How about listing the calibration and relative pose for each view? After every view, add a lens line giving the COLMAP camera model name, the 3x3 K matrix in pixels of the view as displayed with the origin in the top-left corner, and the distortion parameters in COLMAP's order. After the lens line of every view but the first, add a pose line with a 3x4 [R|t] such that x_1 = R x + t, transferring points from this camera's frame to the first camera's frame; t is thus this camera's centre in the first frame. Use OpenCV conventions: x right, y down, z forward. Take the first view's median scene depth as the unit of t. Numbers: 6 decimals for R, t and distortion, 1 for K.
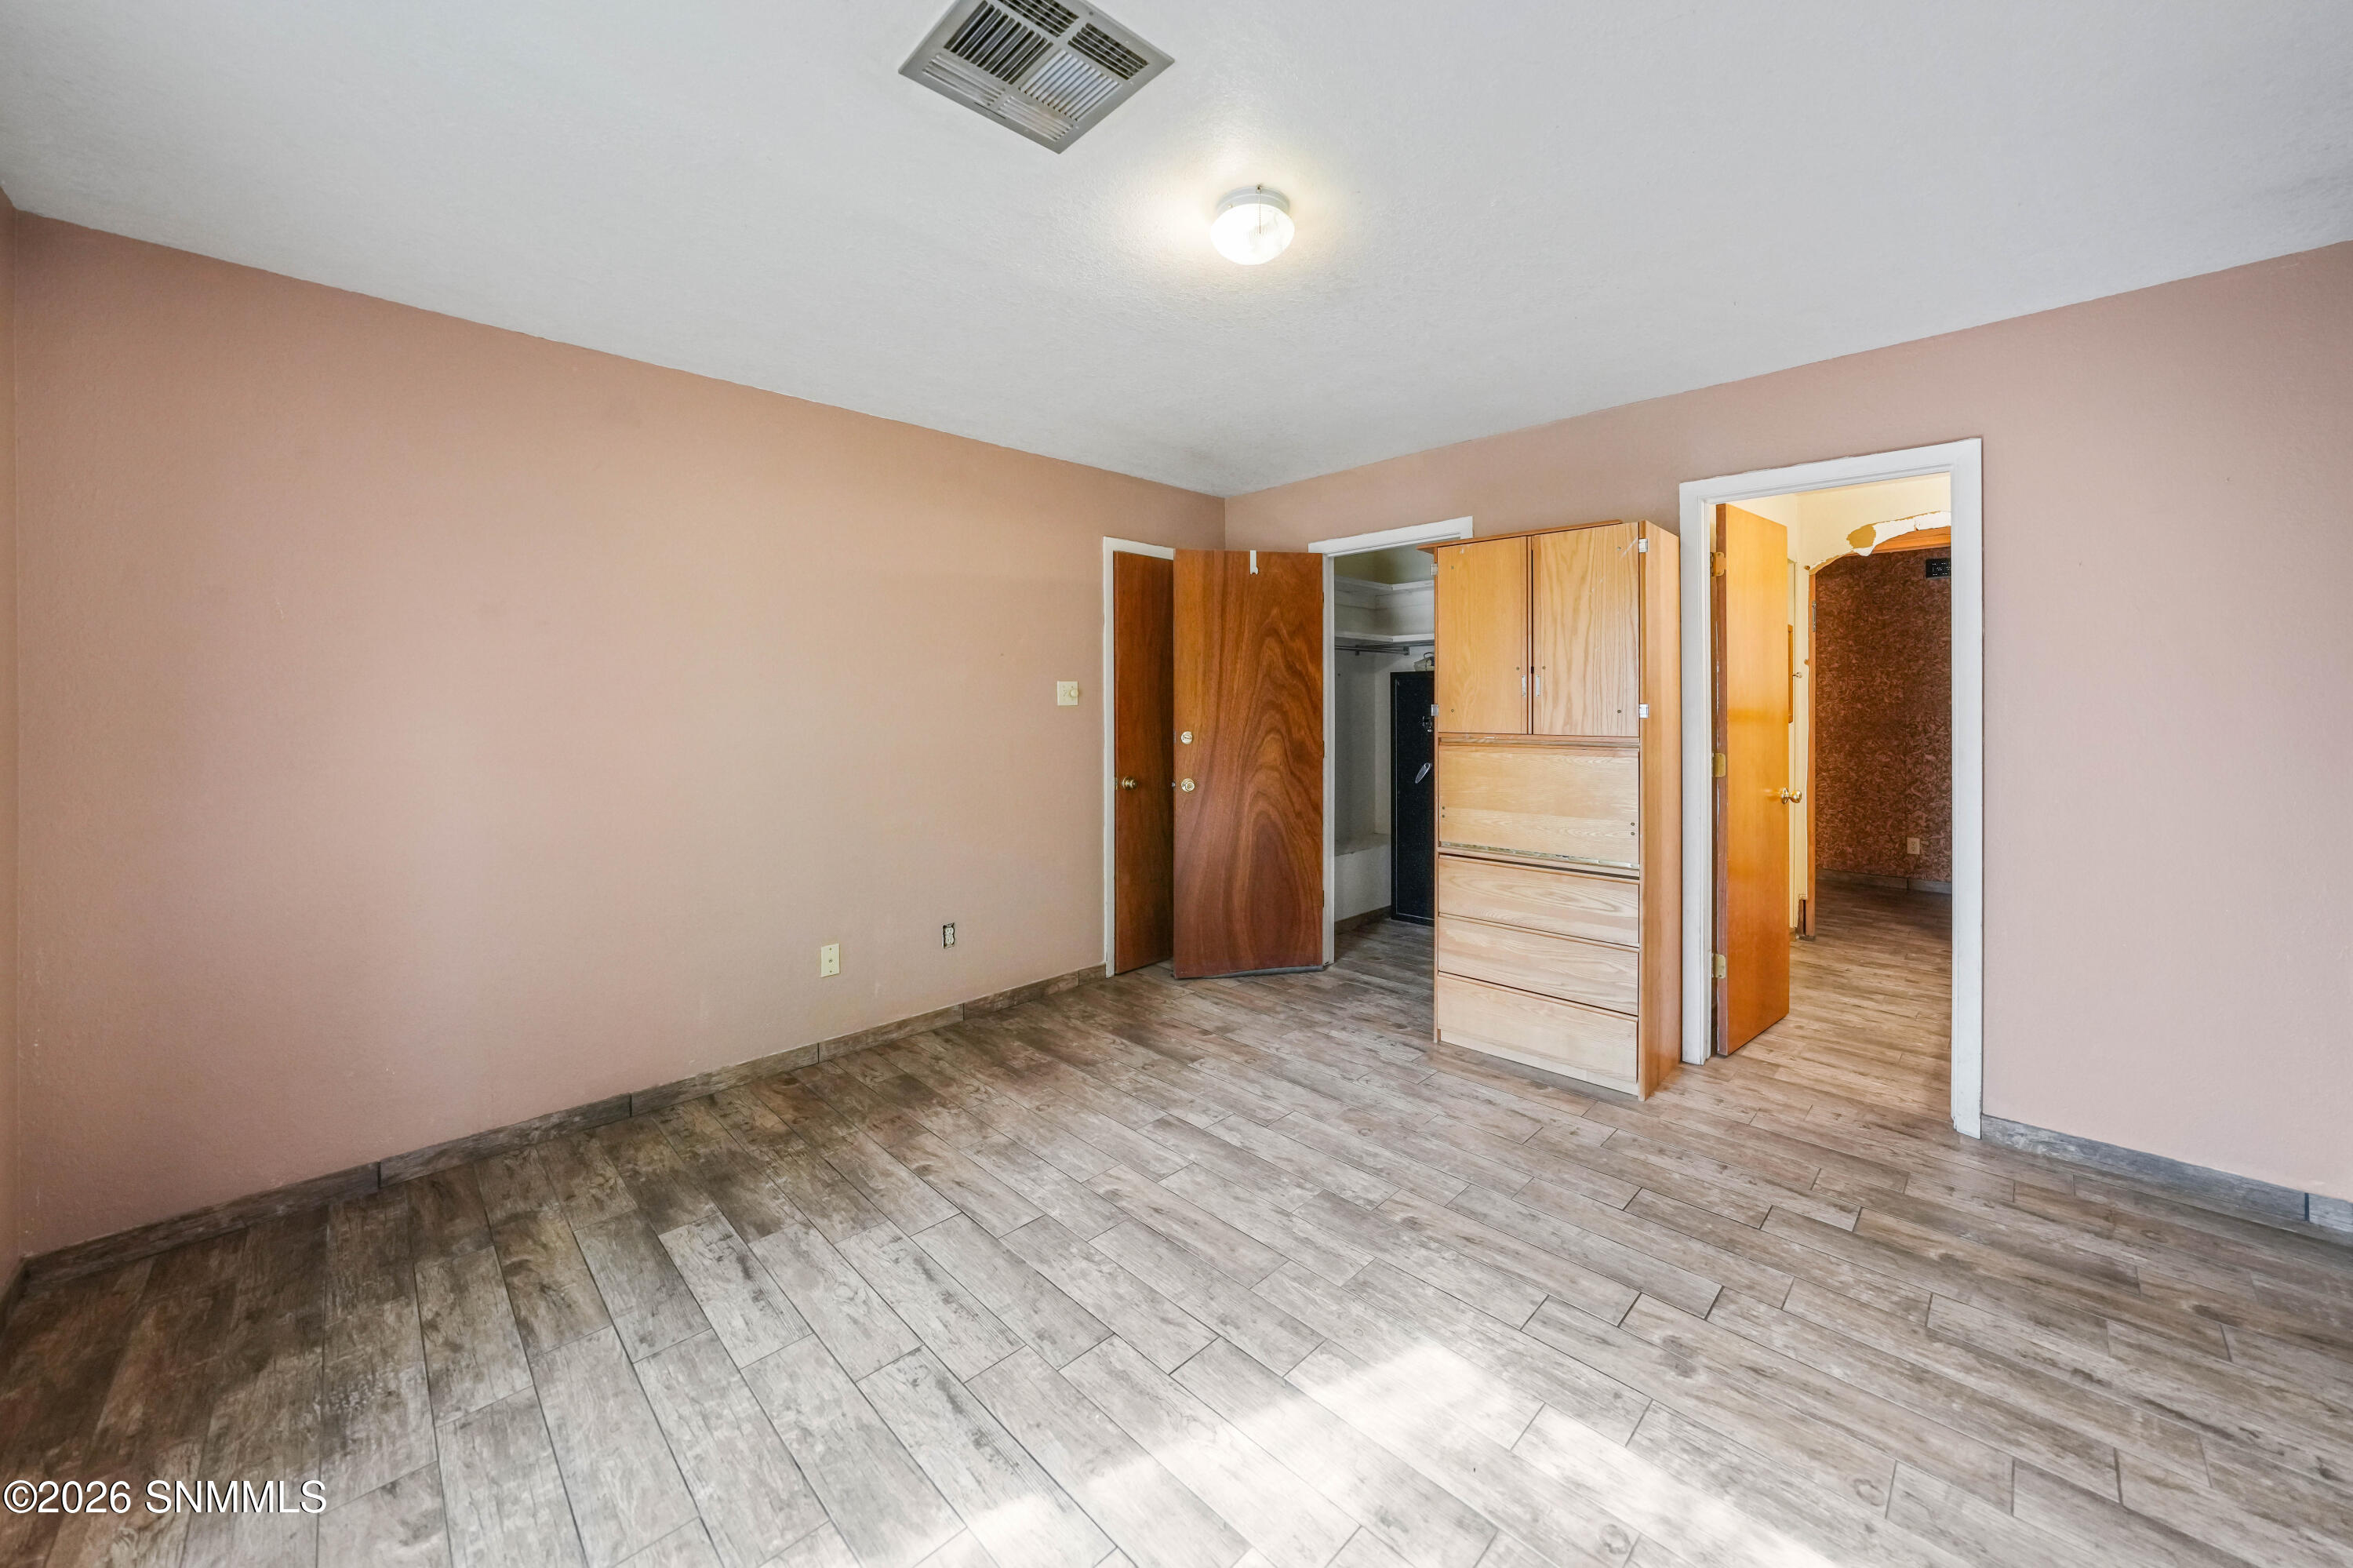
lens RADIAL K [[851.2, 0, 1175.6], [0, 851.2, 701.4], [0, 0, 1]] dist [-0.022328, 0.003106]
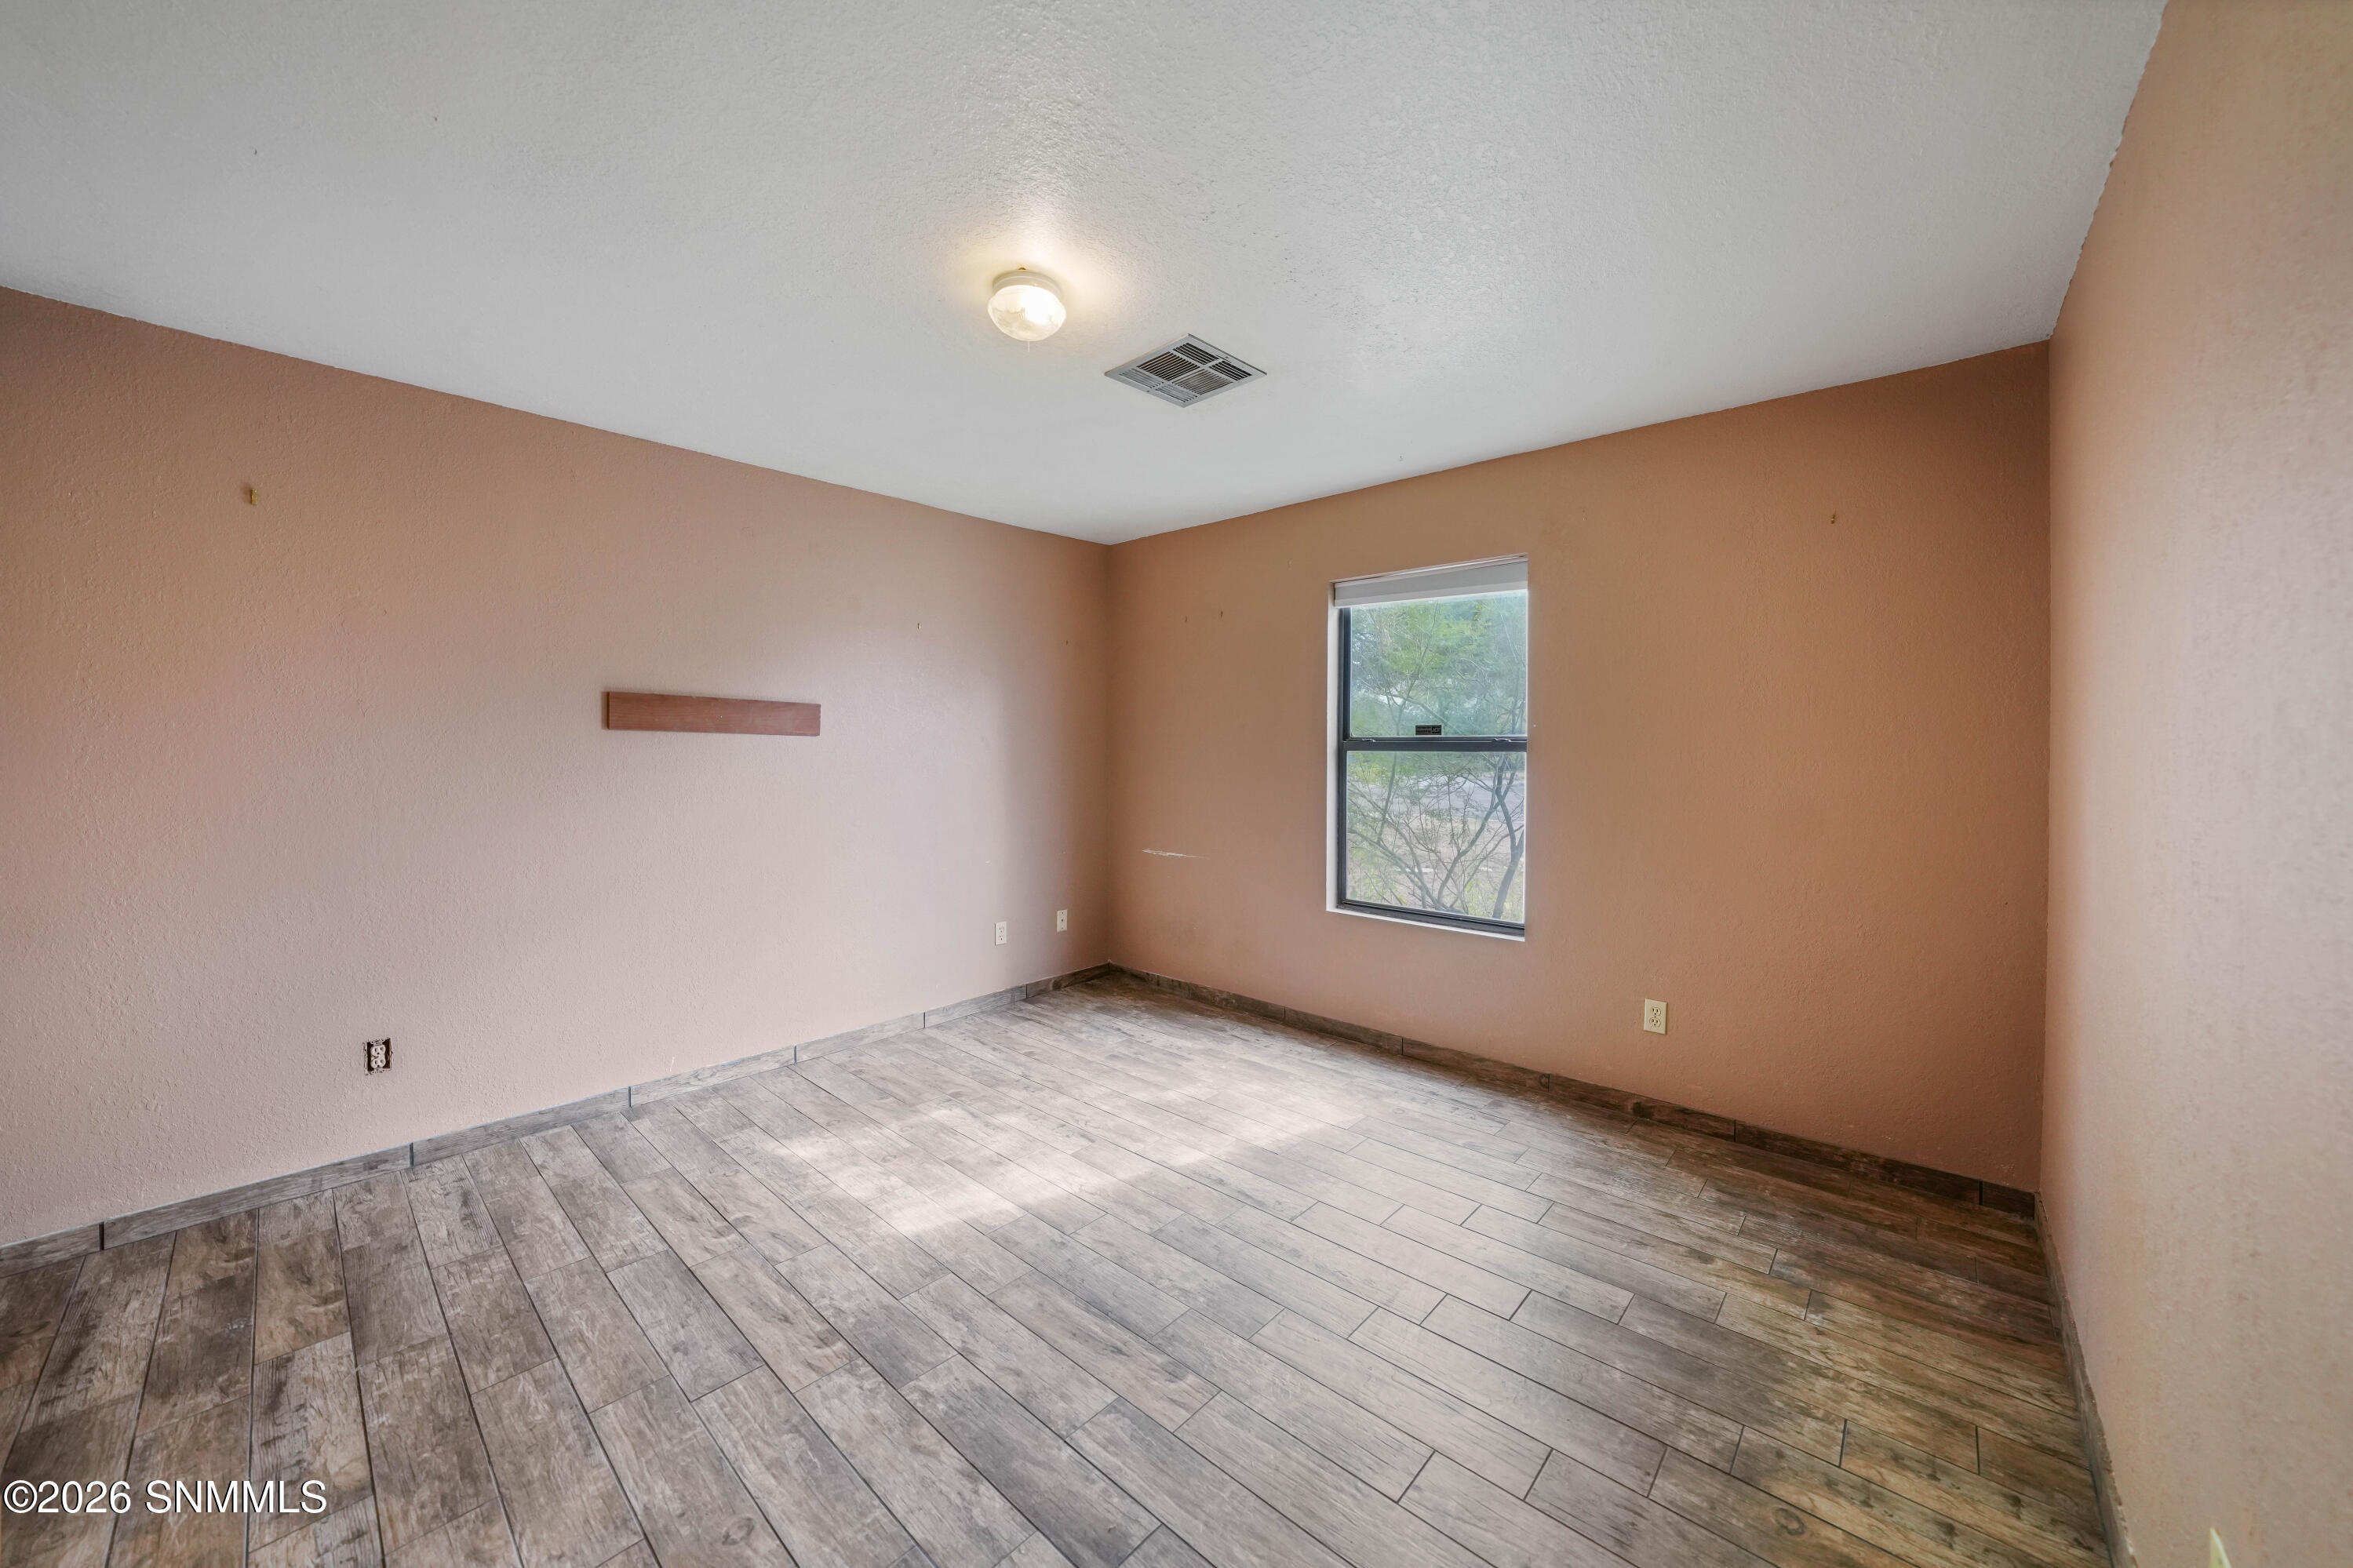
lens RADIAL K [[851.1, 0, 1178.8], [0, 851.1, 761.2], [0, 0, 1]] dist [-0.022328, 0.003106]
pose [[-0.998171, 0.004671, -0.060279, -0.037049], [0.003875, 0.999904, 0.013306, 0.006406], [0.060336, 0.013048, -0.998093, 1.975822]]
